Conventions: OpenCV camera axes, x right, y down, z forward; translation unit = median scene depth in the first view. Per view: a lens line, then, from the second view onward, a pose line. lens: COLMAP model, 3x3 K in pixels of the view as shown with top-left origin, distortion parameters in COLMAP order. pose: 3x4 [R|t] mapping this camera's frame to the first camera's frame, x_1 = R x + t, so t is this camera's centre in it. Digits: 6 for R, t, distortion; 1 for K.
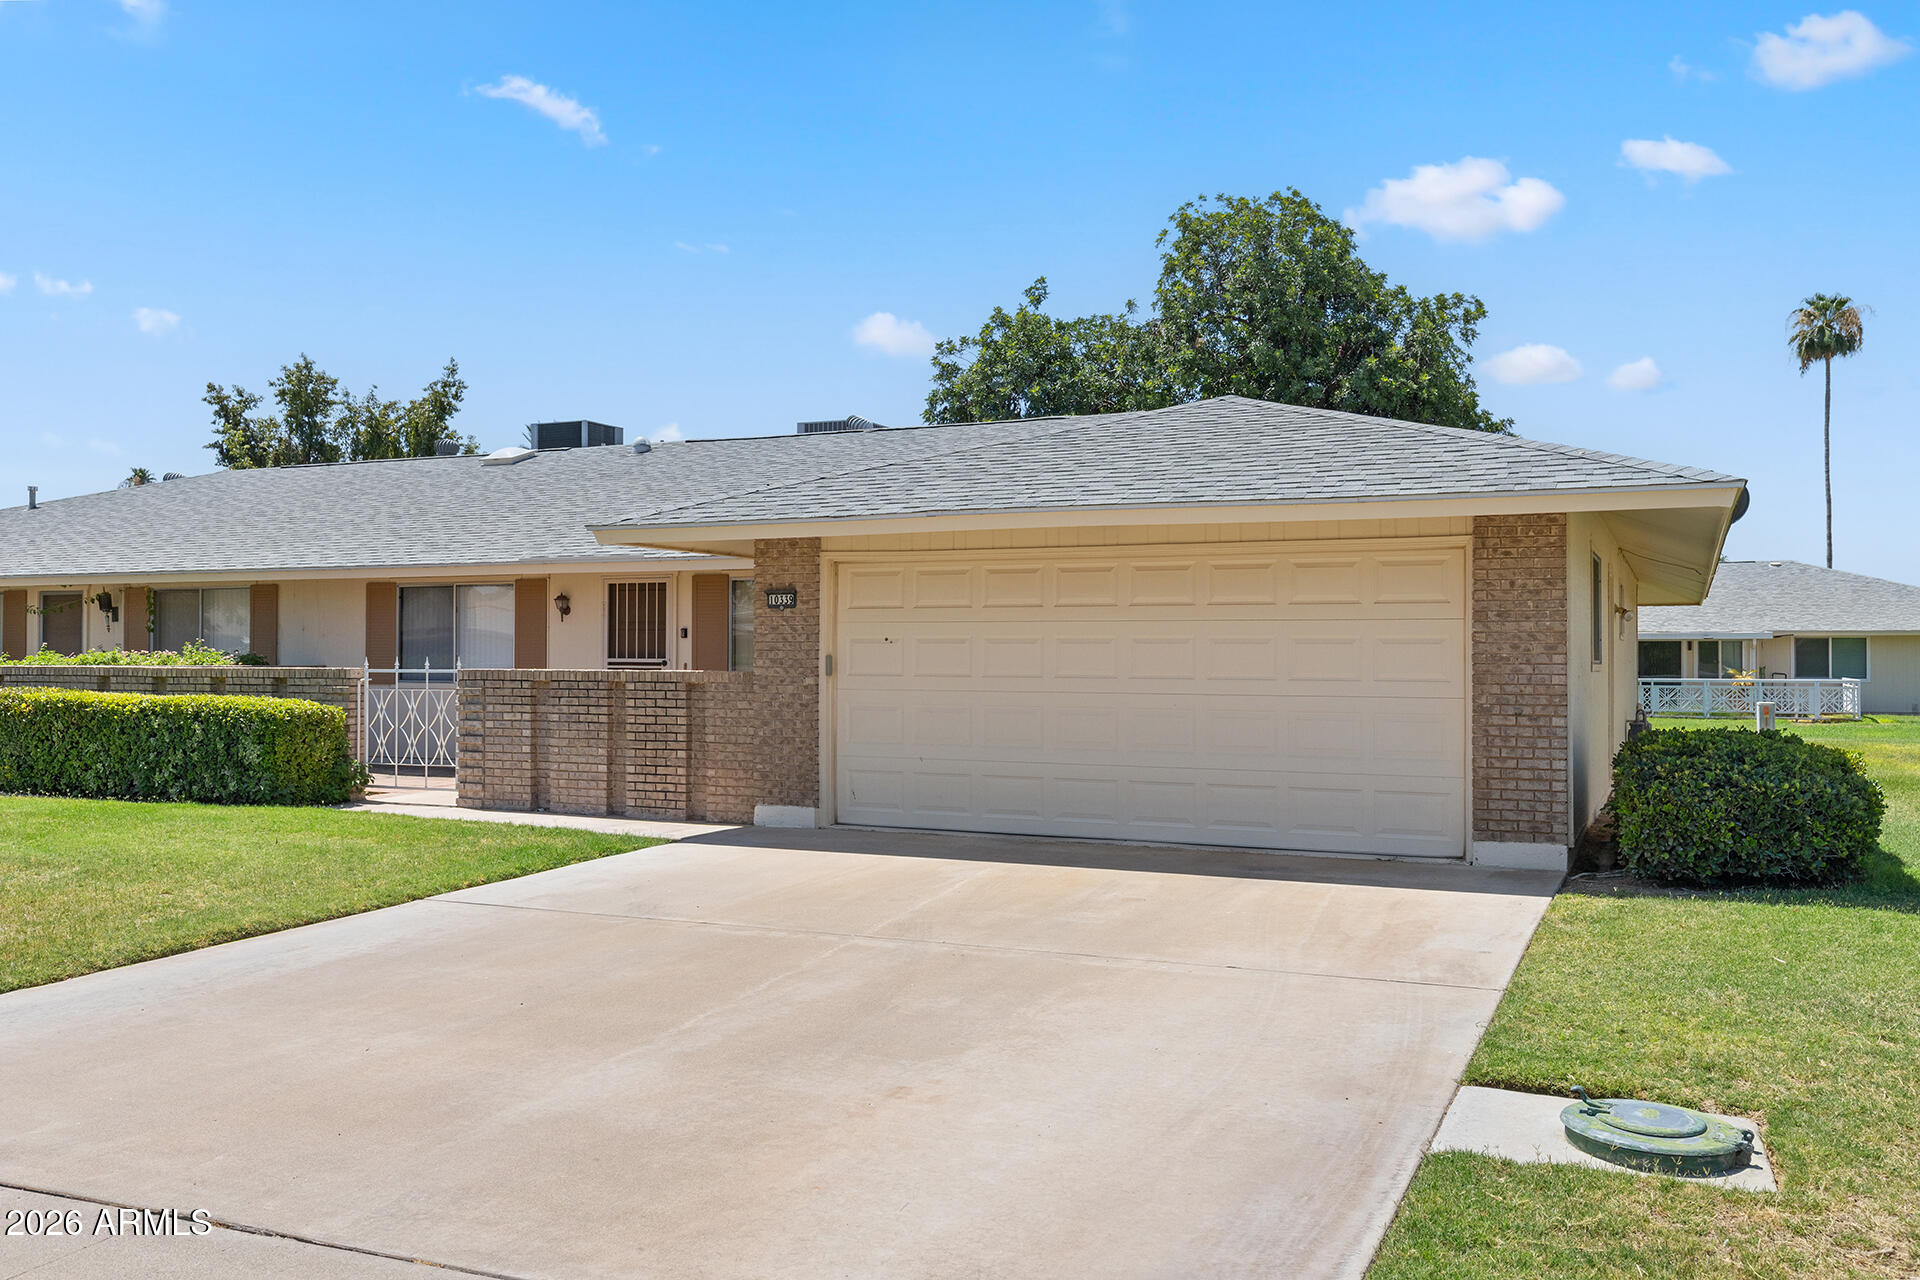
lens RADIAL K [[1585.2, 0, 960.0], [0, 1585.2, 640.0], [0, 0, 1]] dist [0.006521, -0.003688]
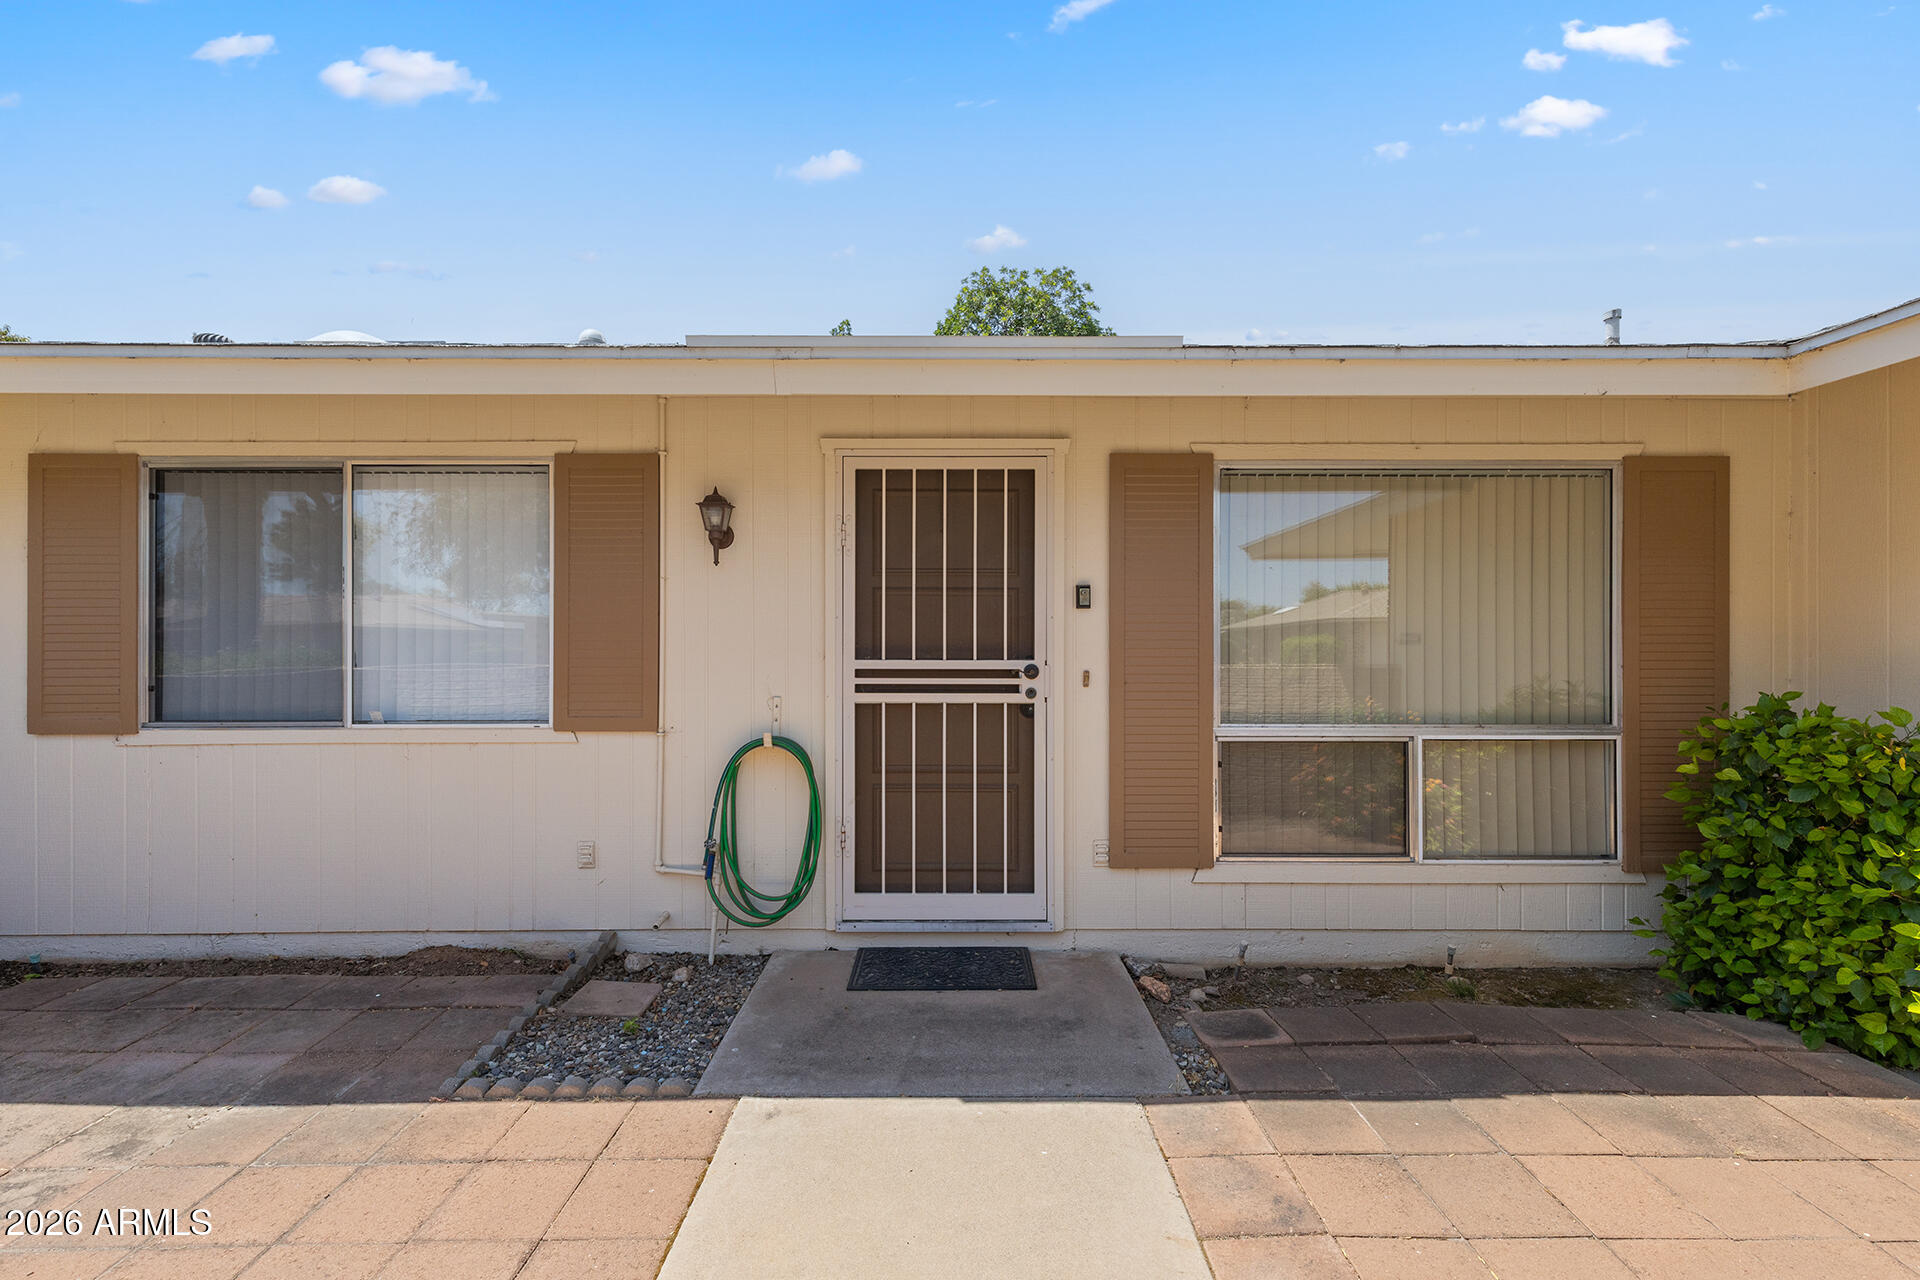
lens RADIAL K [[864.4, 0, 961.3], [0, 864.4, 643.8], [0, 0, 1]] dist [0.007925, -0.000369]
pose [[0.907606, -0.002737, 0.419814, -0.368201], [-0.001534, 0.999950, 0.009835, 0.006879], [-0.419820, -0.009570, 0.907557, 1.015707]]
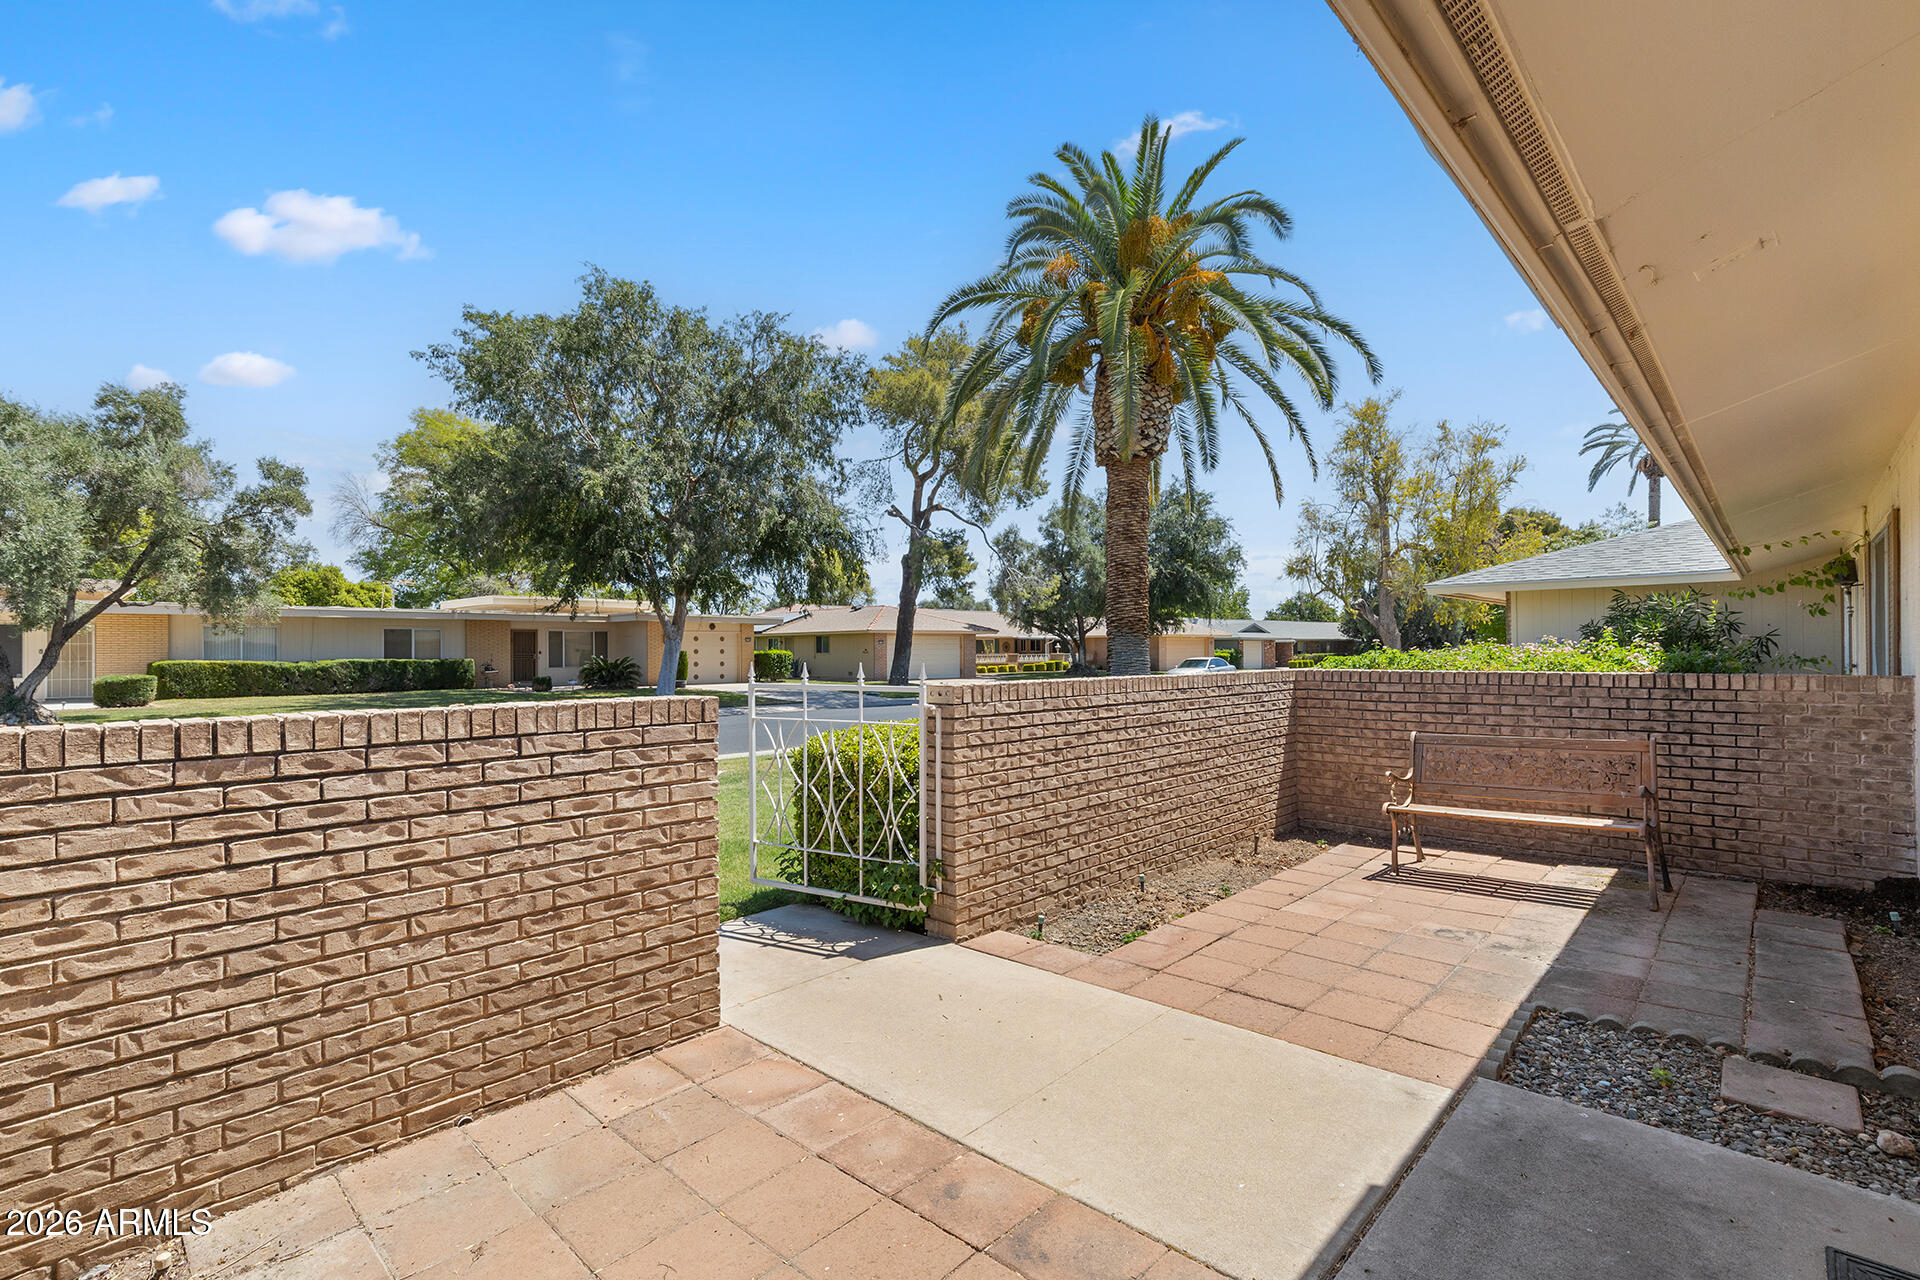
lens RADIAL K [[867.9, 0, 956.9], [0, 867.9, 644.8], [0, 0, 1]] dist [0.007139, -0.000697]
pose [[-0.326370, -0.007697, -0.945211, -0.116113], [0.015028, 0.999798, -0.013330, 0.009237], [0.945123, -0.018555, -0.326188, 1.164273]]
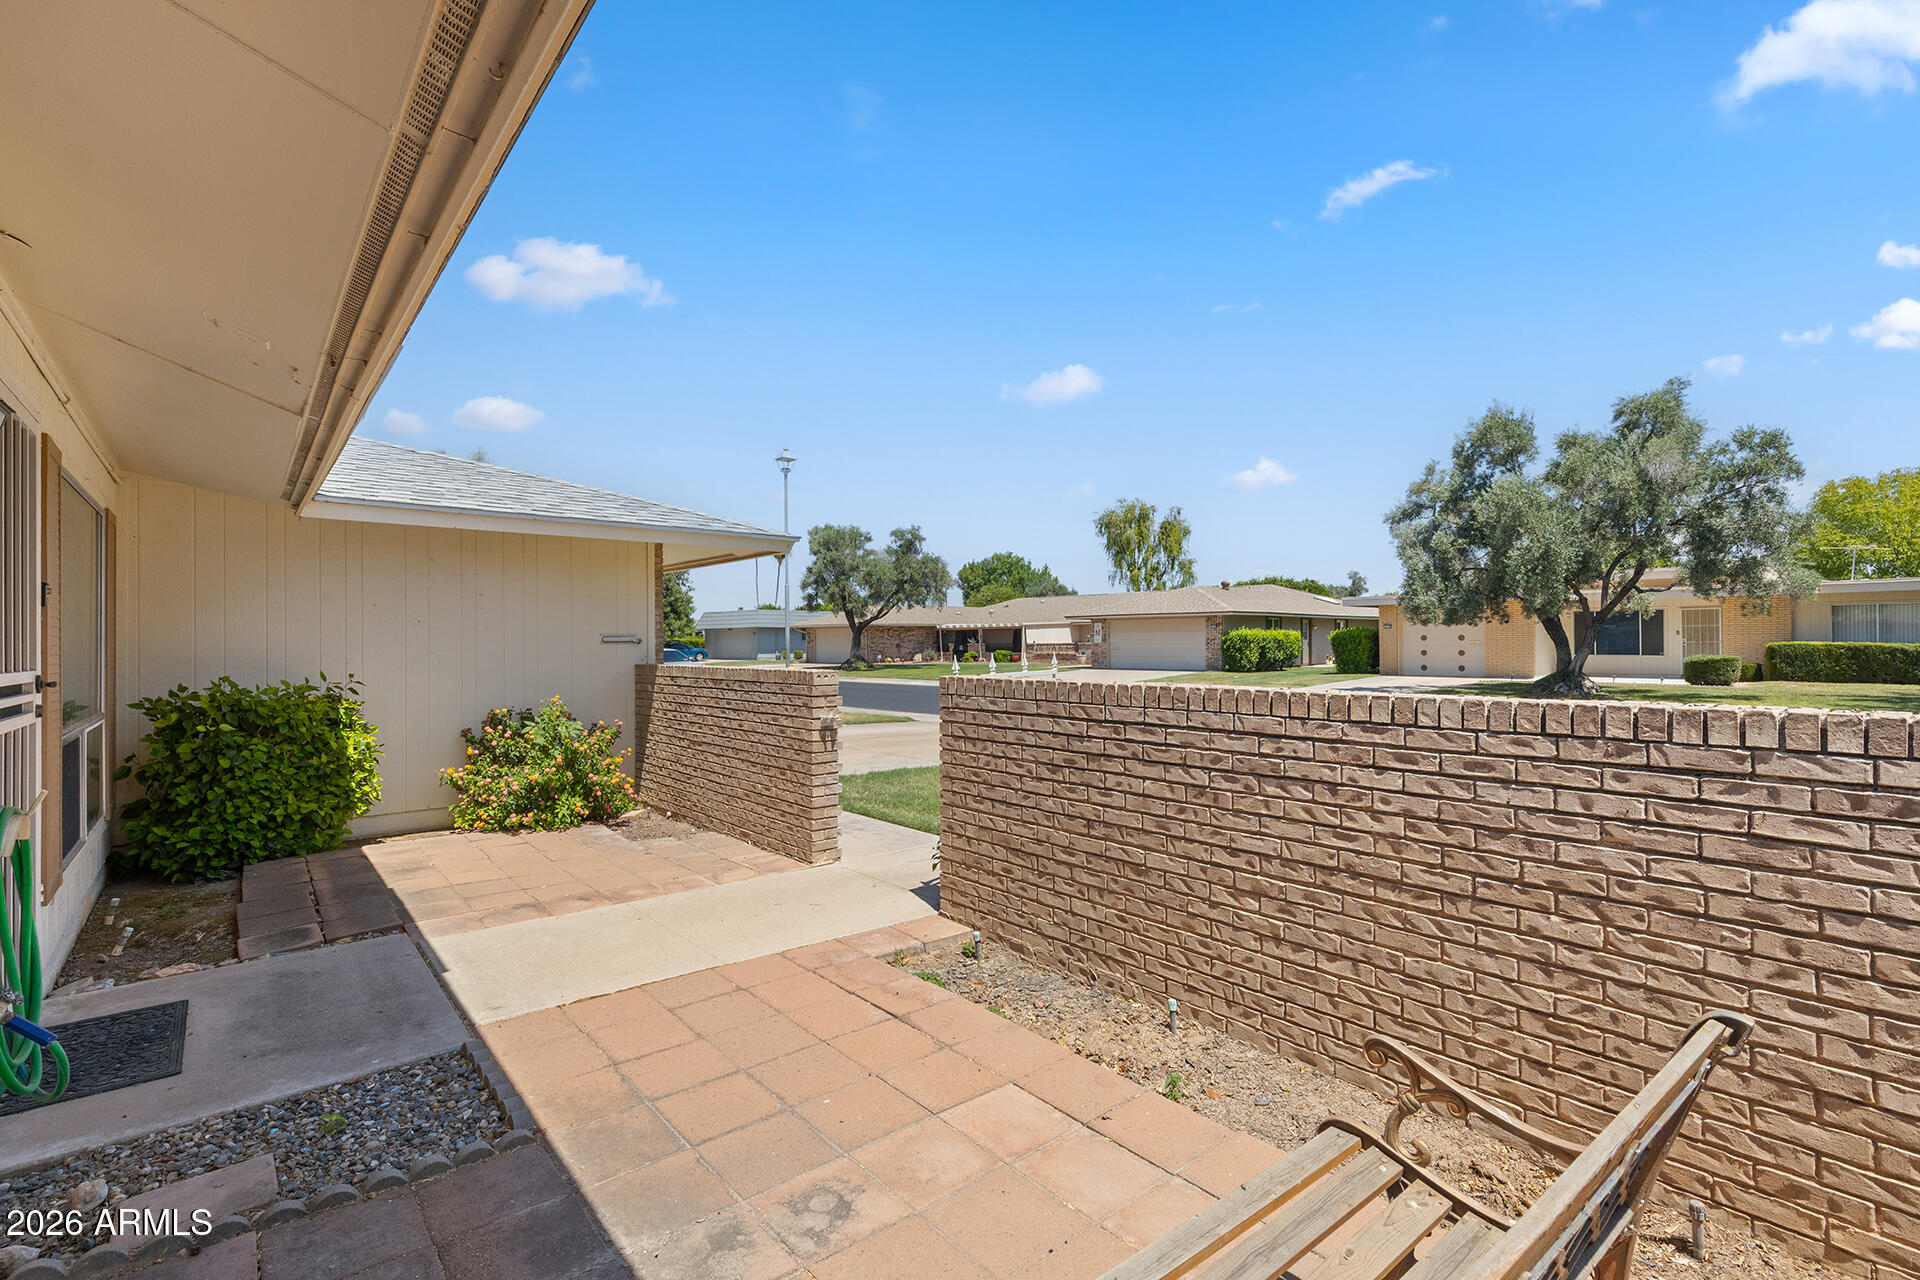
lens RADIAL K [[867.9, 0, 956.9], [0, 867.9, 644.8], [0, 0, 1]] dist [0.007139, -0.000697]
pose [[-0.902217, 0.002323, 0.431276, -0.542867], [-0.000065, 0.999985, -0.005523, 0.009423], [-0.431282, -0.005011, -0.902203, 1.353129]]
